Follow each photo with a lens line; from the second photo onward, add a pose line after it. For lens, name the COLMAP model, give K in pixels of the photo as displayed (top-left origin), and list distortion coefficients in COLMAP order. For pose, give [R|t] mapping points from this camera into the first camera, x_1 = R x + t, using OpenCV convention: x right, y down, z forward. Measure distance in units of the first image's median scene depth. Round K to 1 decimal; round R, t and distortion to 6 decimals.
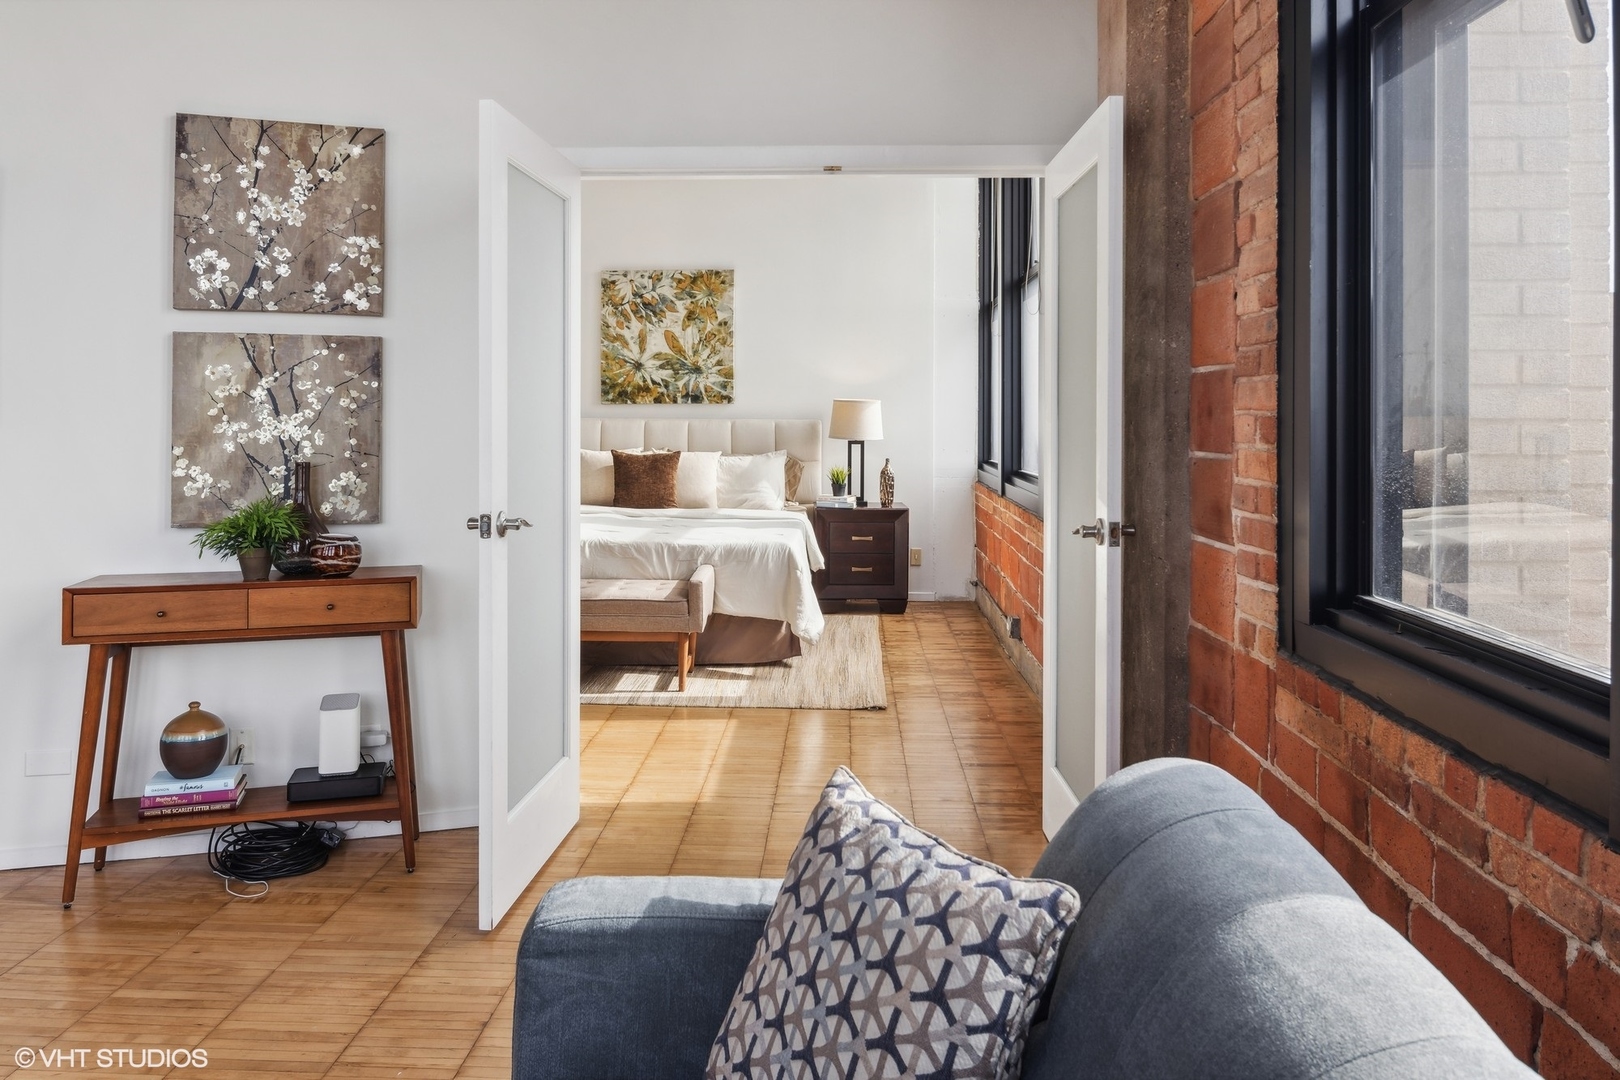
lens RADIAL K [[804.1, 0, 821.6], [0, 804.1, 416.5], [0, 0, 1]] dist [0.000988, -0.000613]
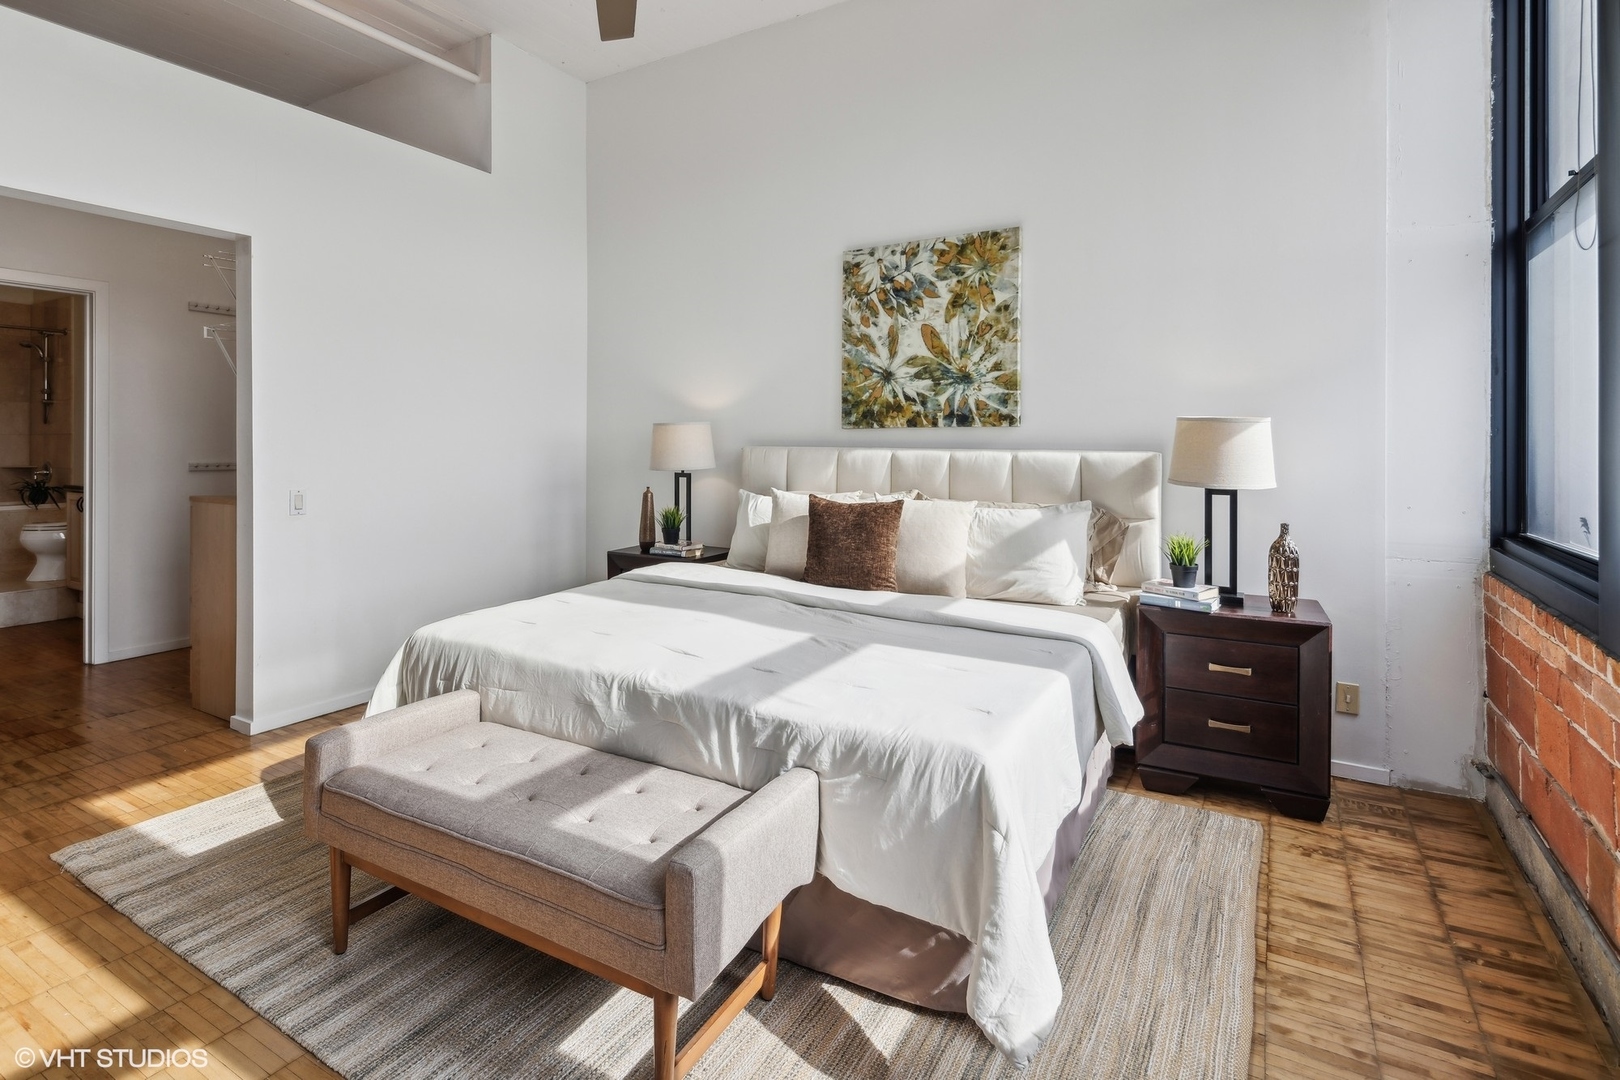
lens RADIAL K [[762.9, 0, 822.8], [0, 762.9, 440.4], [0, 0, 1]] dist [0.000880, -0.000344]
pose [[0.886322, 0.000082, -0.463068, 0.040202], [-0.002299, 0.999988, -0.004222, -0.001283], [0.463063, 0.004807, 0.886312, 0.361606]]
